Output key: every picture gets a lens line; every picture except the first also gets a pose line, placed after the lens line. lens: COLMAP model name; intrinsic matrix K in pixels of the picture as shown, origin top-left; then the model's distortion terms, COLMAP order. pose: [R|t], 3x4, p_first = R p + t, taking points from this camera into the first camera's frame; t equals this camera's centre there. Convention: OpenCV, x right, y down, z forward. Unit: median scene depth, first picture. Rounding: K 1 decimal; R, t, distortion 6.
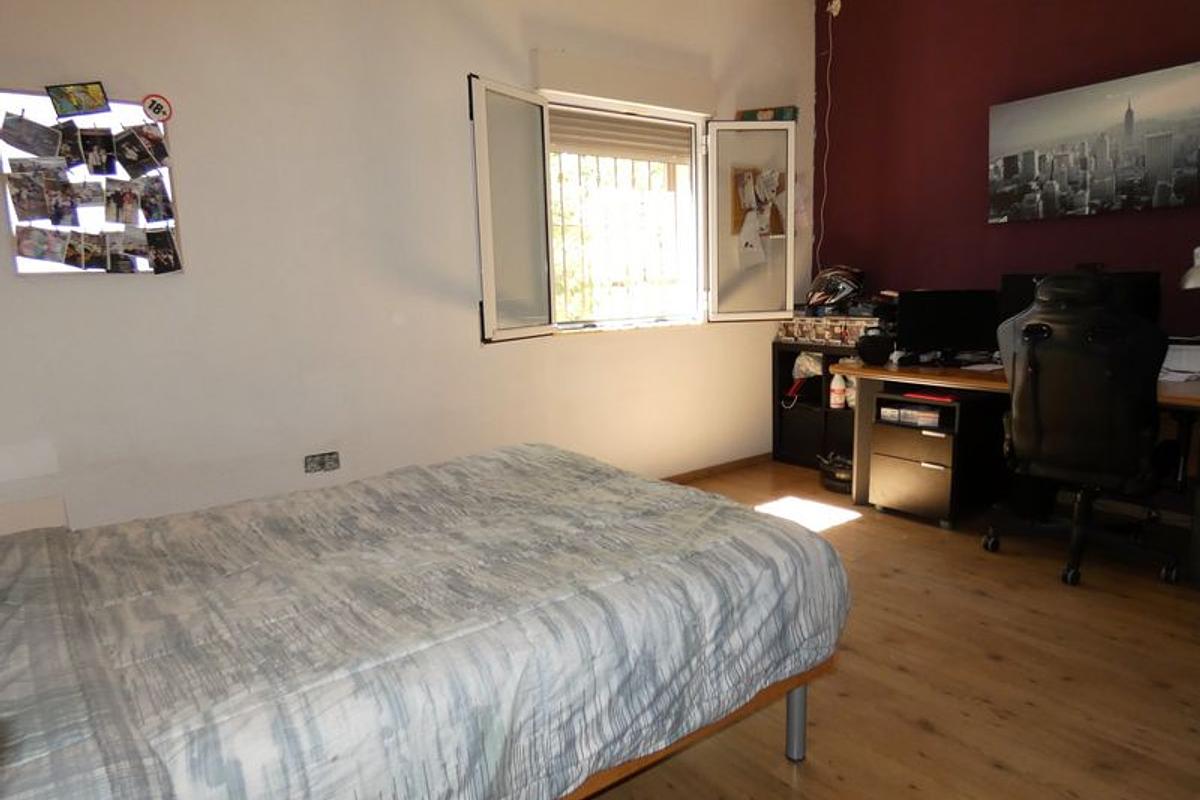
lens RADIAL K [[741.6, 0, 591.9], [0, 741.6, 396.9], [0, 0, 1]] dist [-0.006263, 0.002099]
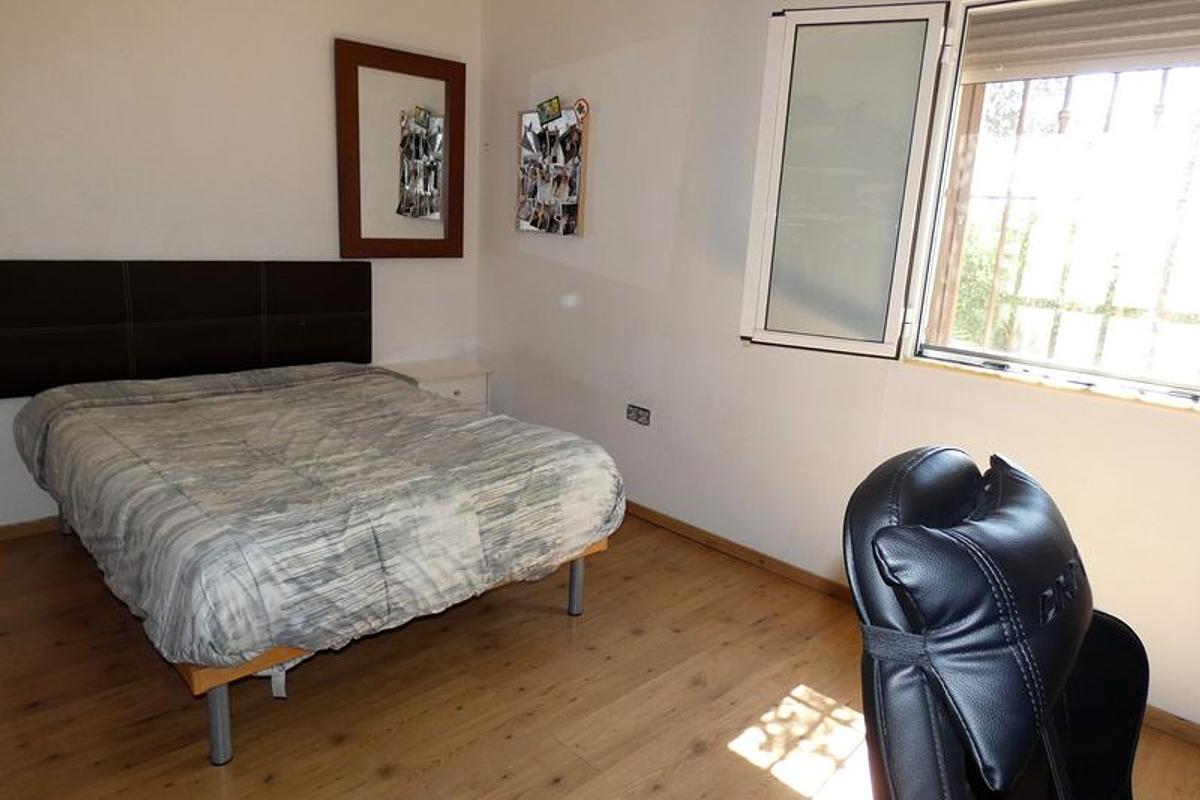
lens RADIAL K [[741.6, 0, 591.9], [0, 741.6, 396.9], [0, 0, 1]] dist [-0.006263, 0.002099]
pose [[0.148525, 0.258609, -0.954495, 0.809965], [-0.219878, 0.949676, 0.223089, -0.202338], [0.964155, 0.176738, 0.197913, 0.847876]]
